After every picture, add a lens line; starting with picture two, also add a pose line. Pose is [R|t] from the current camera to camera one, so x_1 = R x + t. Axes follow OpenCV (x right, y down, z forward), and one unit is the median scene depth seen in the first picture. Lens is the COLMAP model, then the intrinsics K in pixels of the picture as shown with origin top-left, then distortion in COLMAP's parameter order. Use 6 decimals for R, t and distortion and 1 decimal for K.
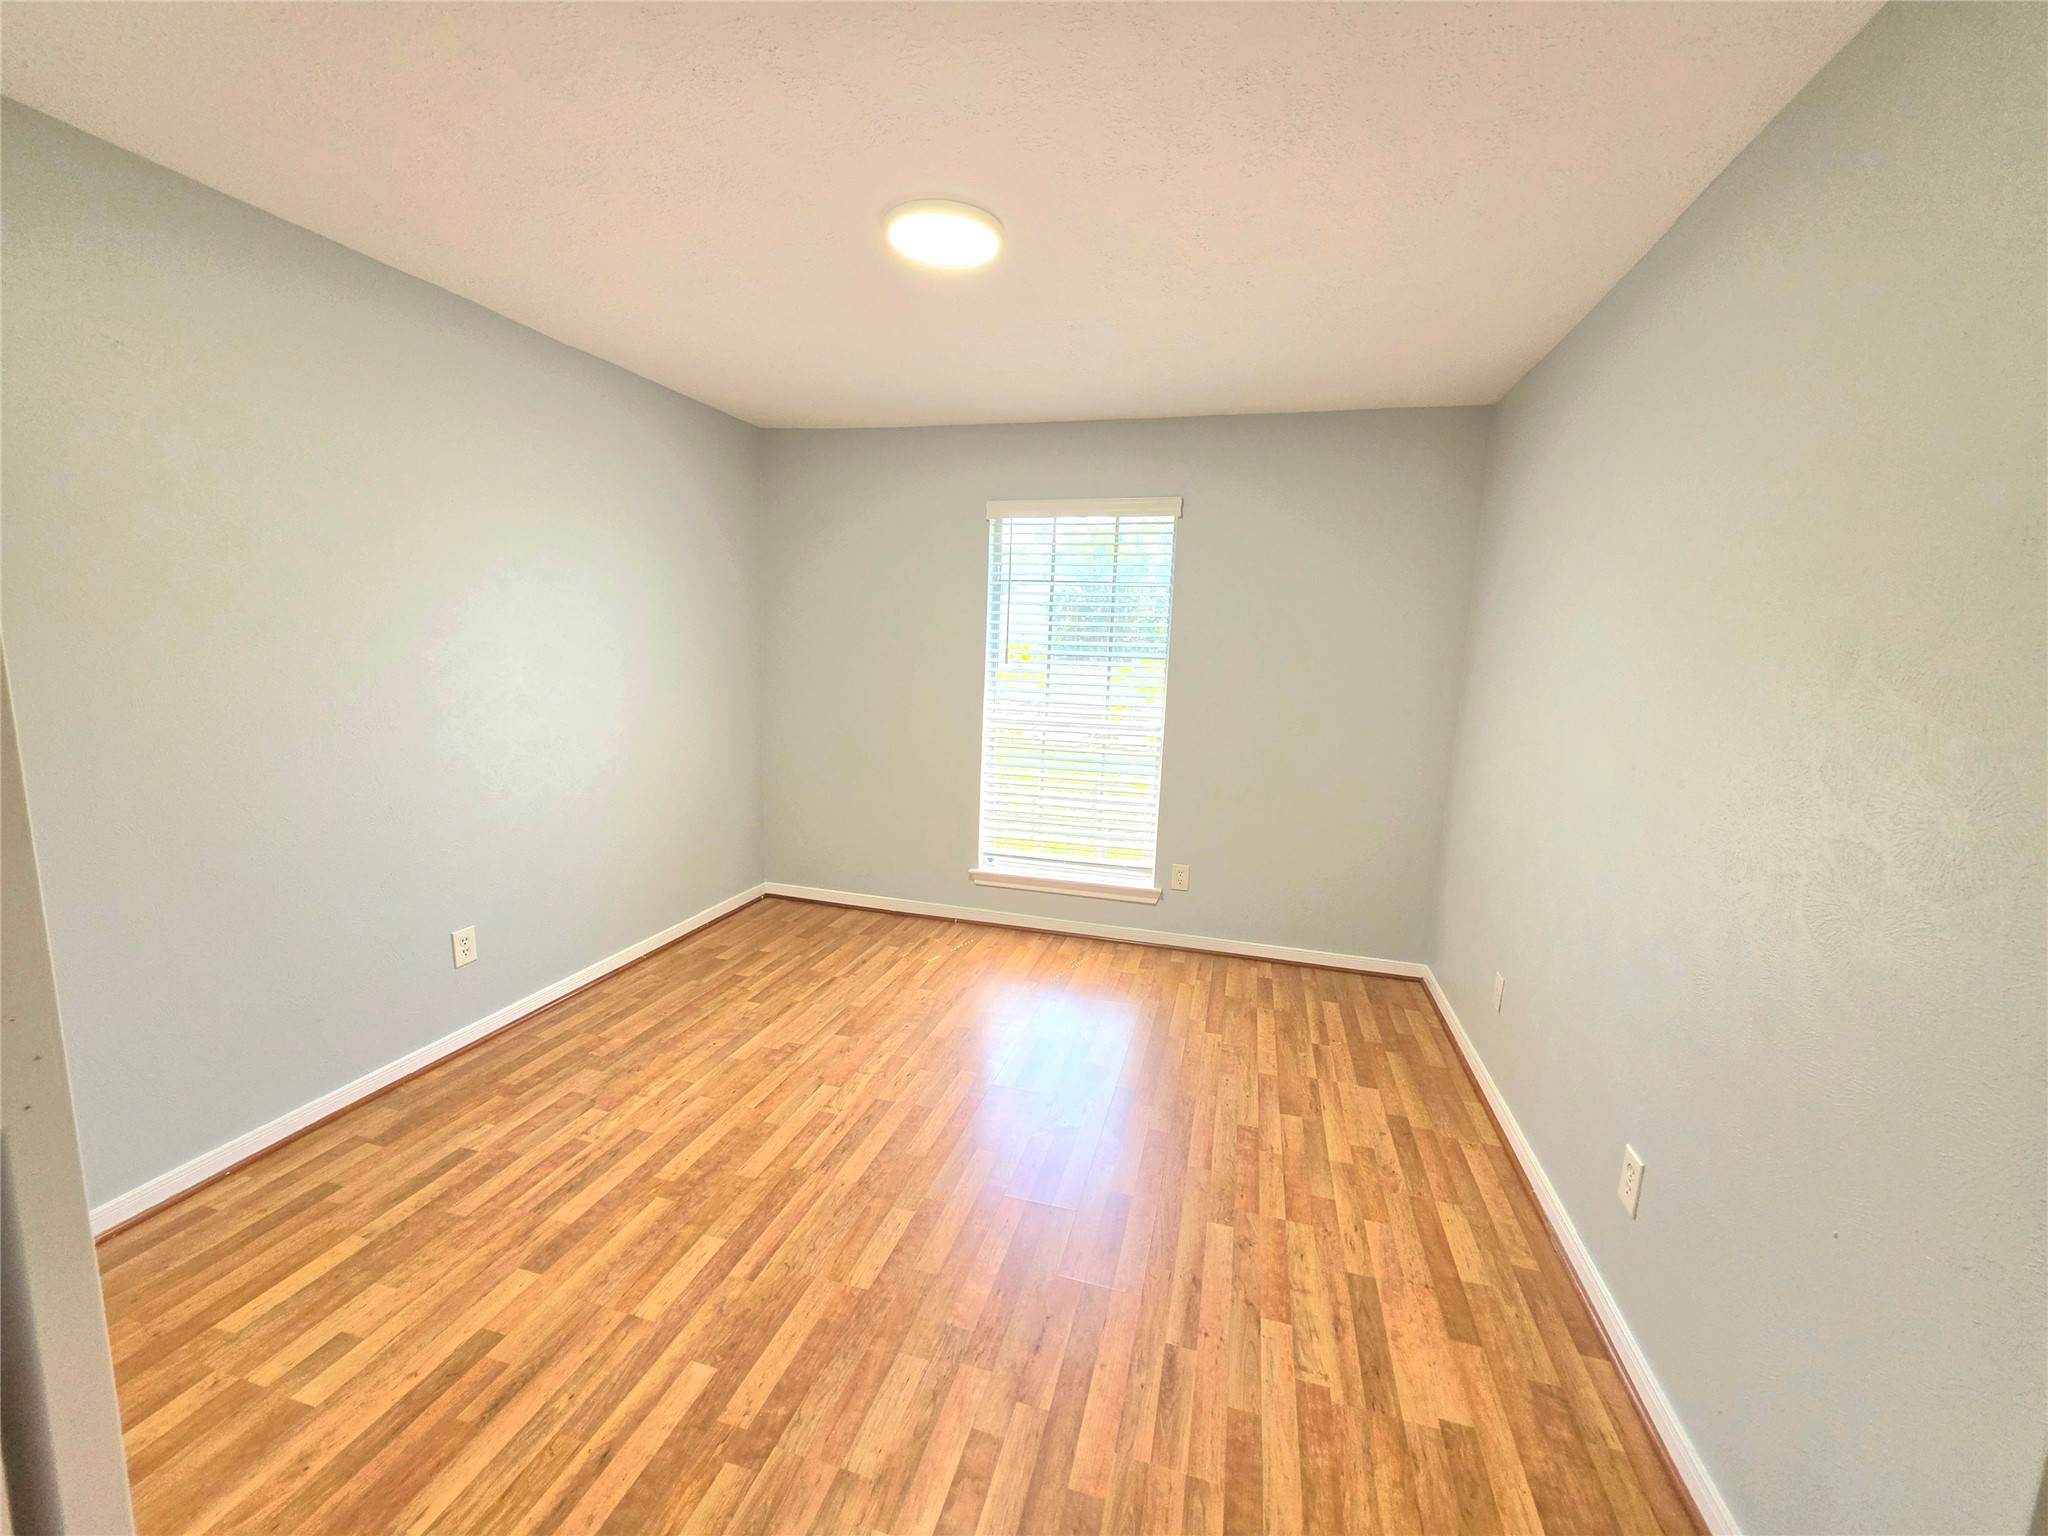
lens RADIAL K [[820.9, 0, 1024.1], [0, 820.9, 762.5], [0, 0, 1]] dist [-0.001900, 0.000808]
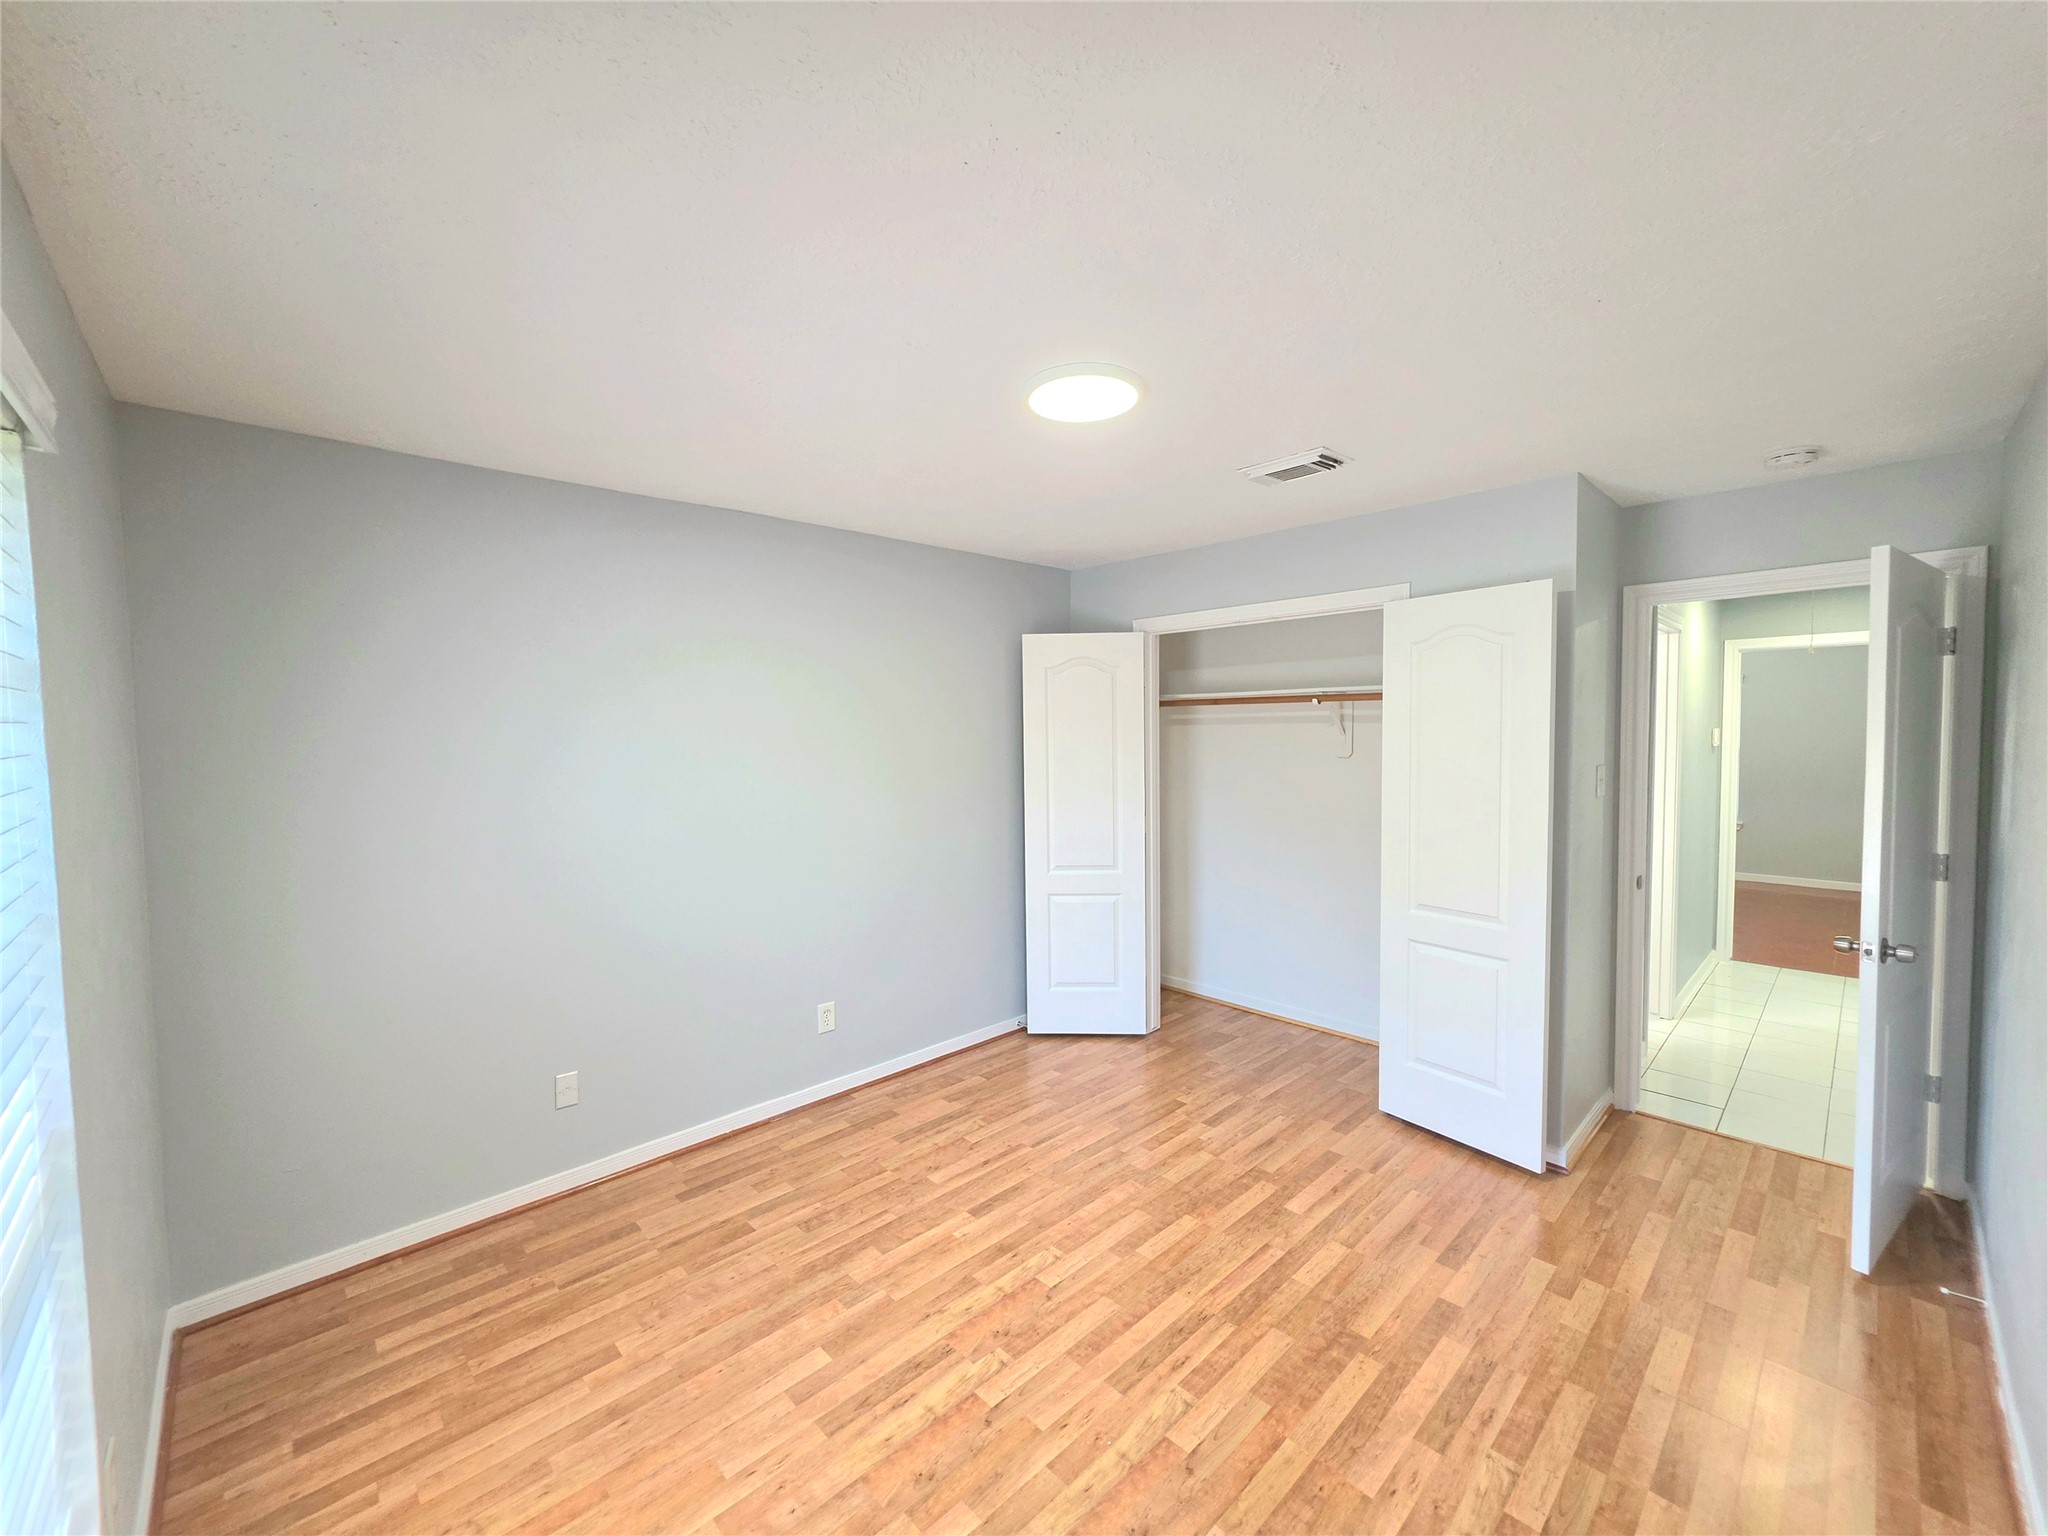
lens RADIAL K [[820.9, 0, 1023.8], [0, 820.9, 764.7], [0, 0, 1]] dist [-0.001900, 0.000808]
pose [[-0.858346, -0.049903, 0.510638, -0.570590], [0.055823, 0.980267, 0.189633, -0.382711], [-0.510025, 0.191276, -0.838623, 1.955948]]
